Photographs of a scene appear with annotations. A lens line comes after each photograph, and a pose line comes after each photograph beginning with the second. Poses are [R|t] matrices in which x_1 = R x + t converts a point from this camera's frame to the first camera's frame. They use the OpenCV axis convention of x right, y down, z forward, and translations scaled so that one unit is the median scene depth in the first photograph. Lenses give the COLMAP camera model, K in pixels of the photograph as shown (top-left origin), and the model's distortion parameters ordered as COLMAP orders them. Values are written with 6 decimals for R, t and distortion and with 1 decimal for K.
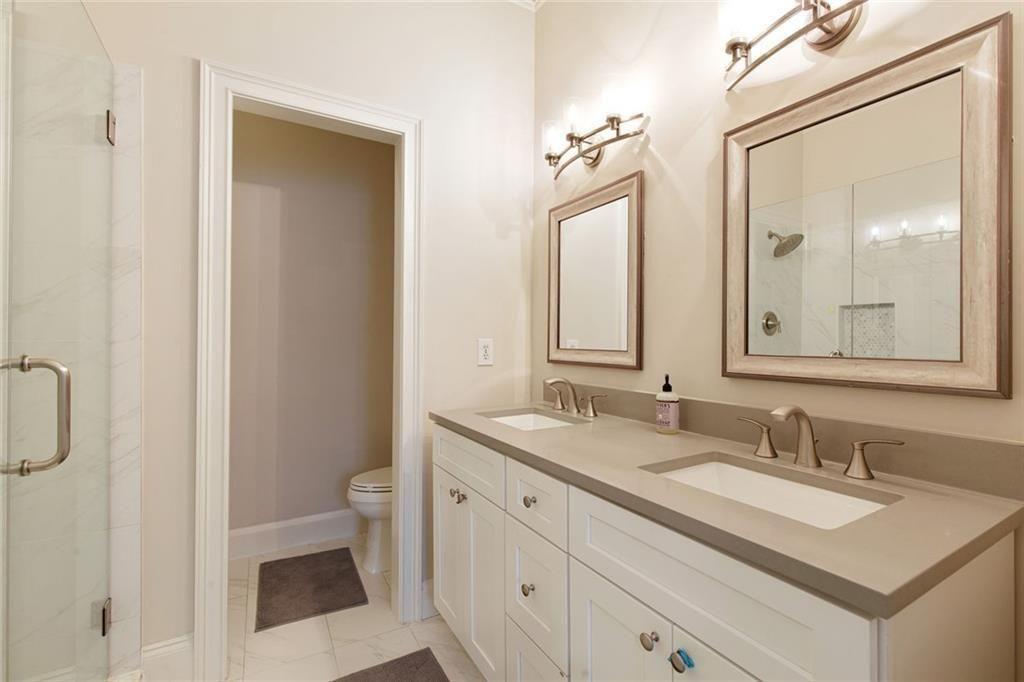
lens RADIAL K [[407.5, 0, 511.1], [0, 407.5, 349.7], [0, 0, 1]] dist [0.001863, -0.000160]
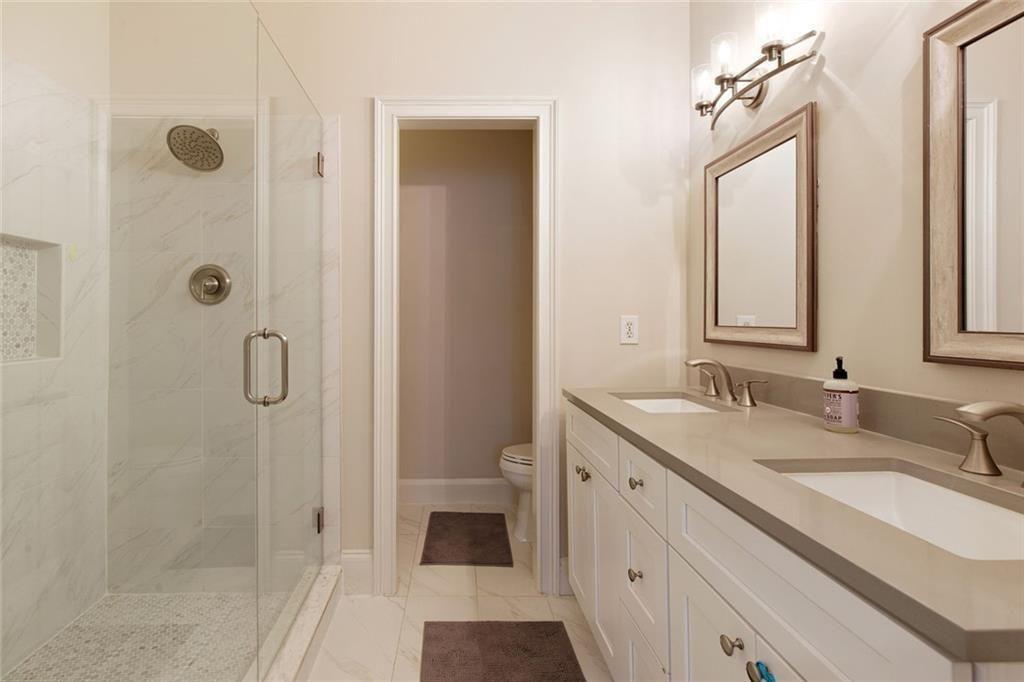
lens RADIAL K [[466.6, 0, 529.0], [0, 466.6, 333.8], [0, 0, 1]] dist [-0.000258, -0.000403]
pose [[0.898475, 0.003492, -0.439011, 0.230778], [-0.001347, 0.999986, 0.005195, 0.011582], [0.439023, -0.004076, 0.898467, -0.071403]]
